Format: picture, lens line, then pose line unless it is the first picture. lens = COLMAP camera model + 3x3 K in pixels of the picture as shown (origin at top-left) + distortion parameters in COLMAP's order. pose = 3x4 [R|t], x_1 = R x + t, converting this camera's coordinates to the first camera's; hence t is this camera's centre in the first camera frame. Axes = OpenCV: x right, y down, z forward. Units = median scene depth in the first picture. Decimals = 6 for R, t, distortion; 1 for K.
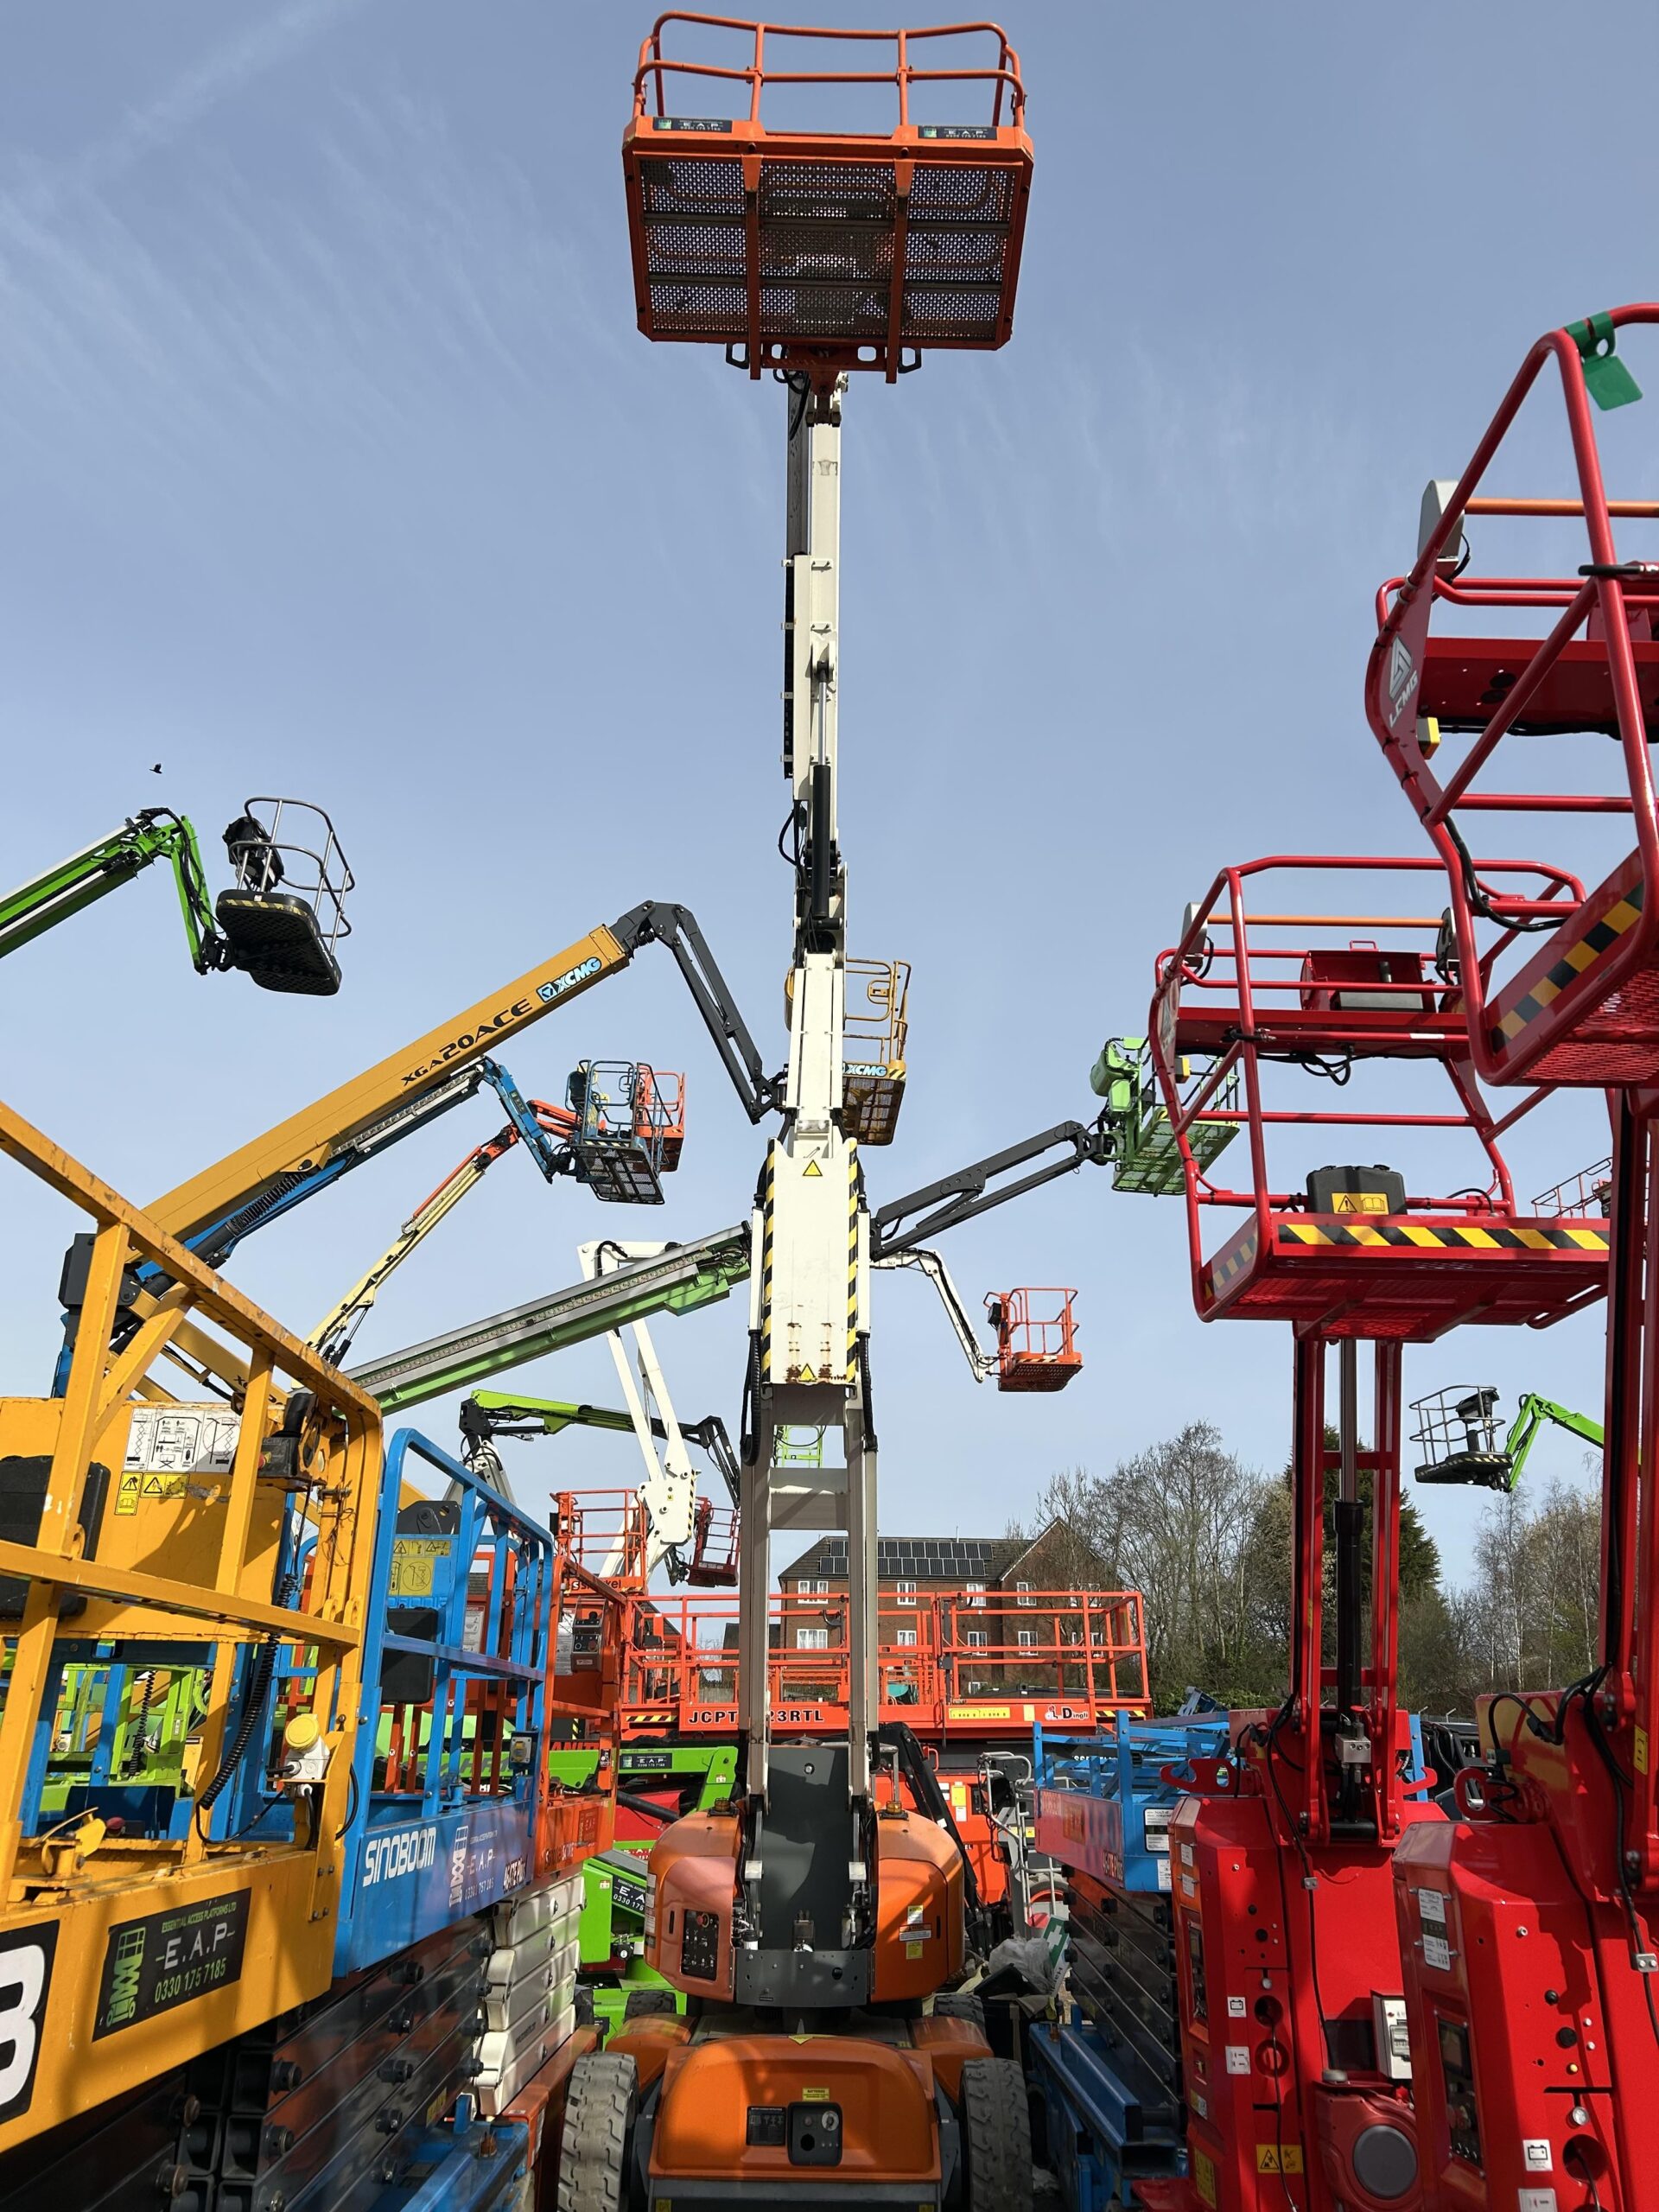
lens RADIAL K [[1693.5, 0, 829.5], [0, 1693.5, 1106.0], [0, 0, 1]] dist [-0.004974, 0.070293]
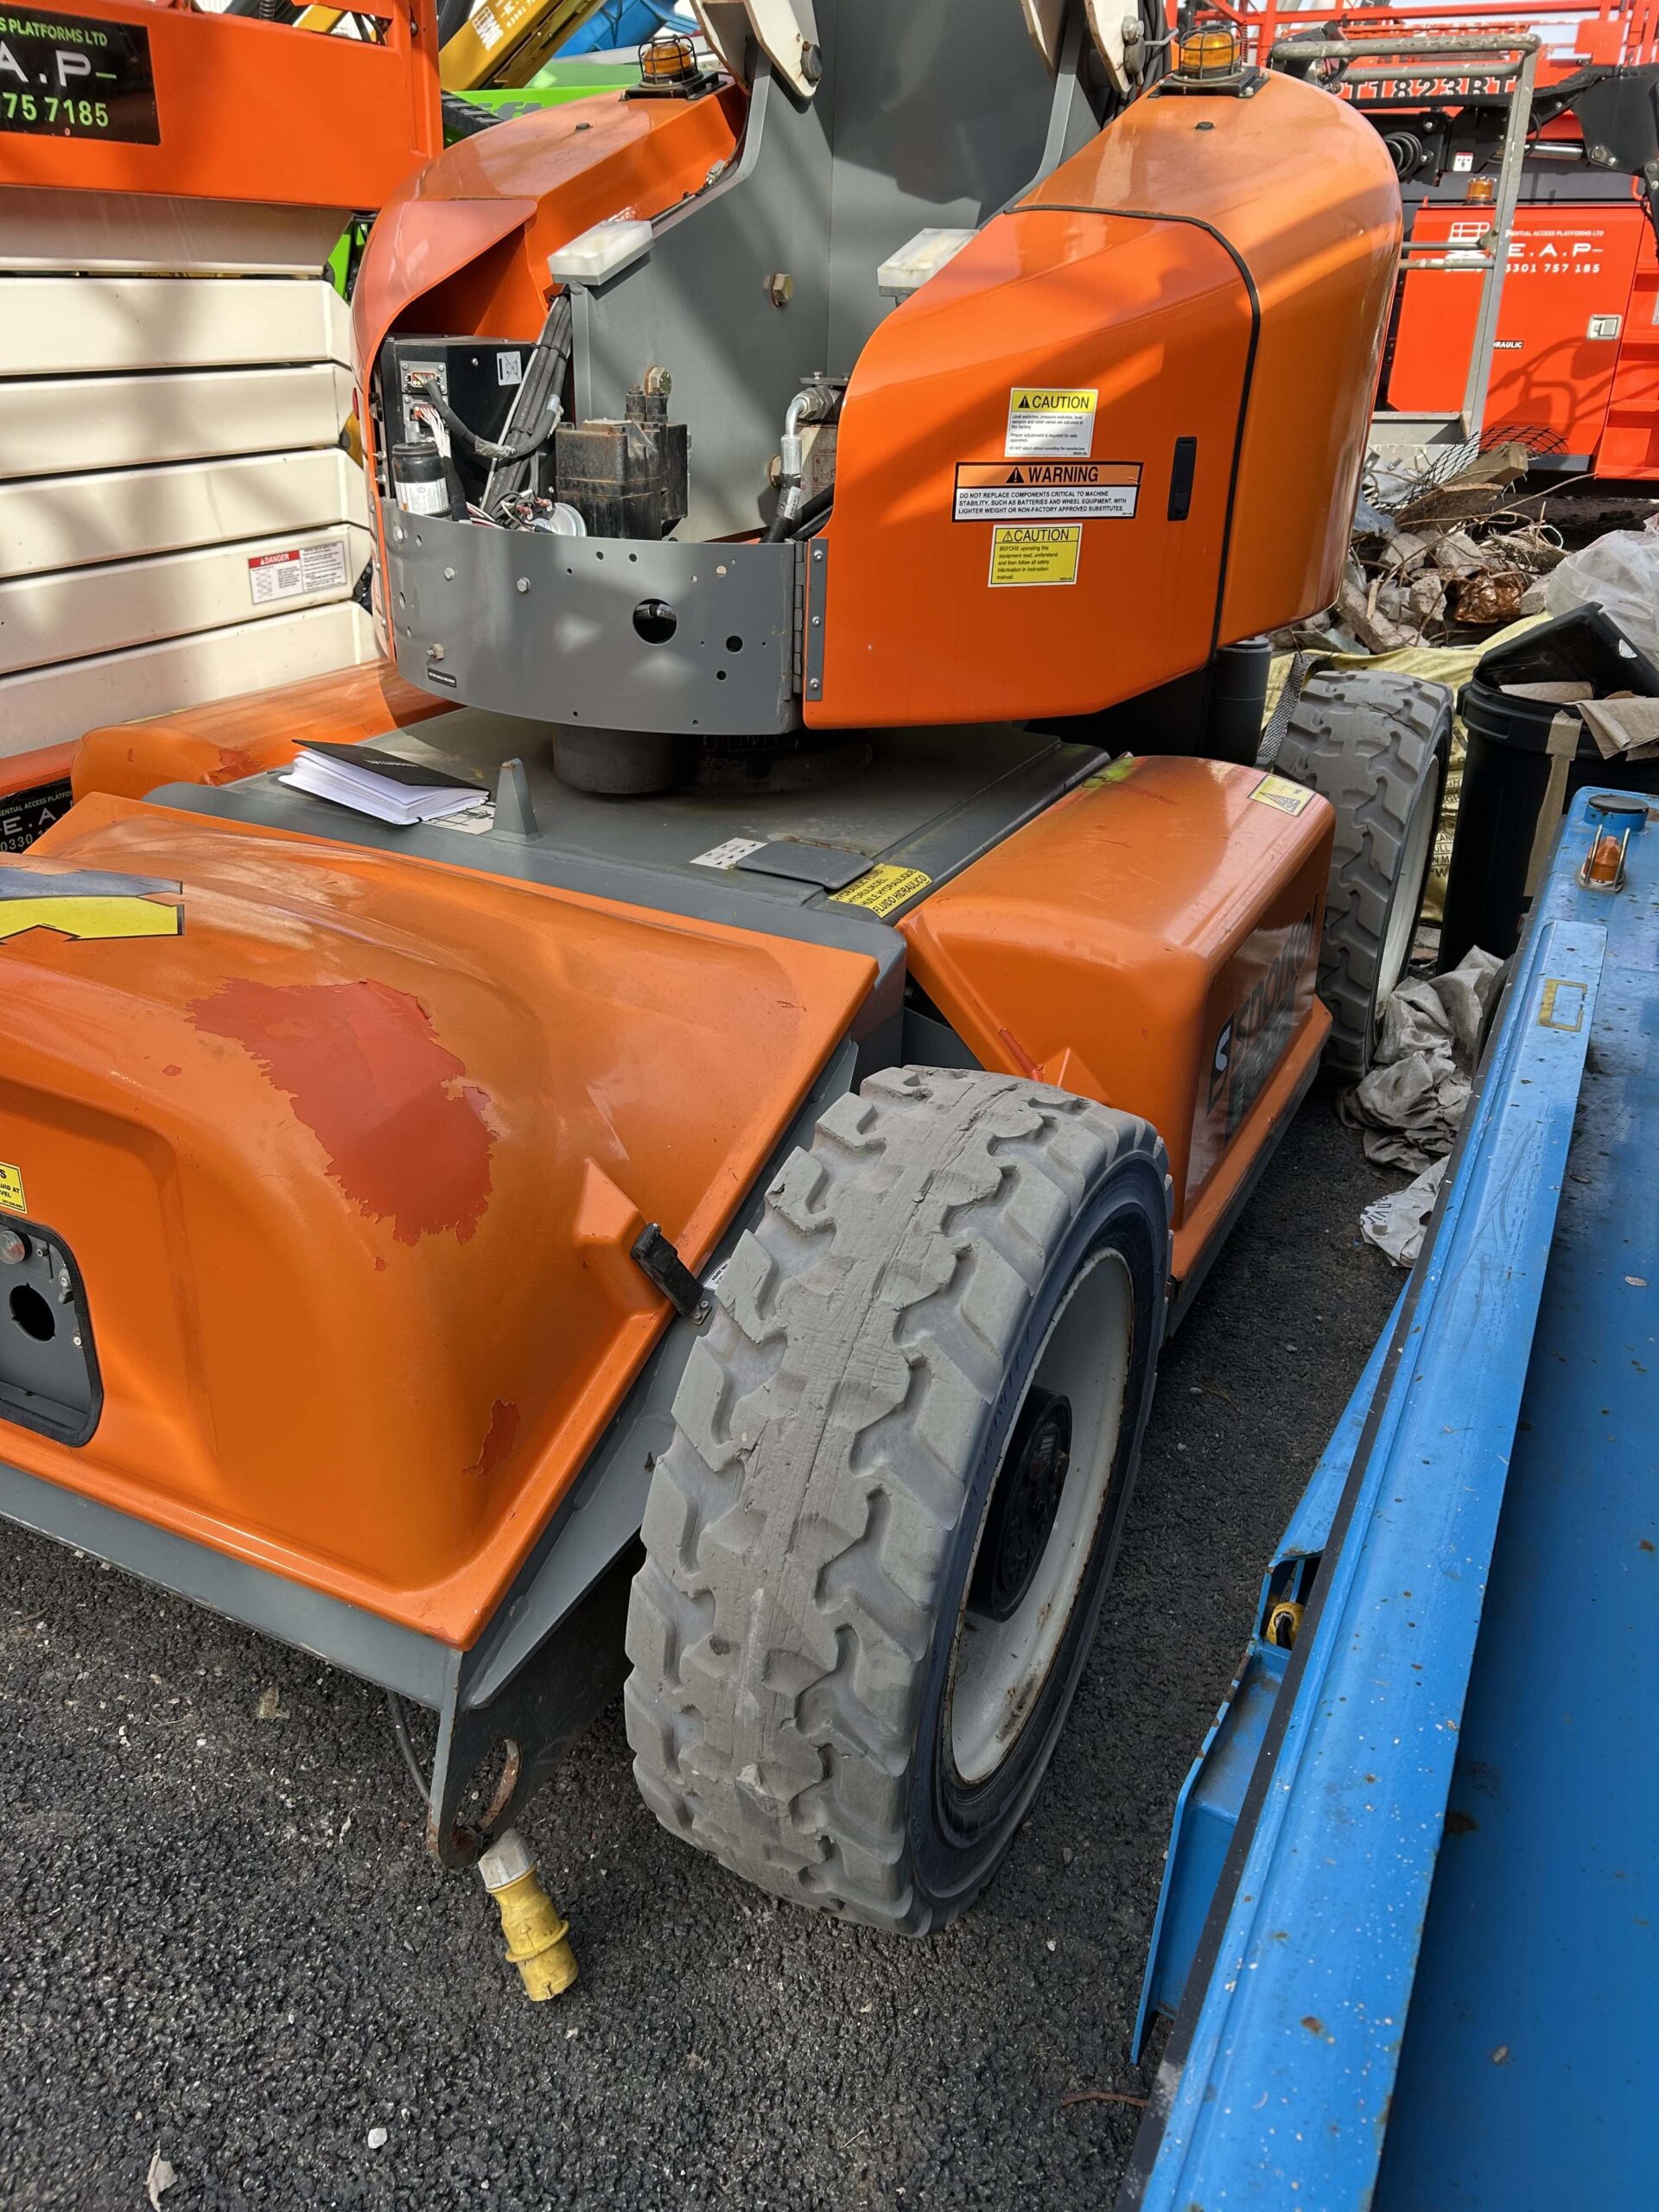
lens RADIAL K [[1672.9, 0, 829.5], [0, 1672.9, 1106.0], [0, 0, 1]] dist [0.009319, -0.006213]
pose [[0.896032, 0.212120, -0.390041, 0.138919], [0.139933, 0.698798, 0.701498, 0.373859], [0.421362, -0.683144, 0.596463, 0.781043]]
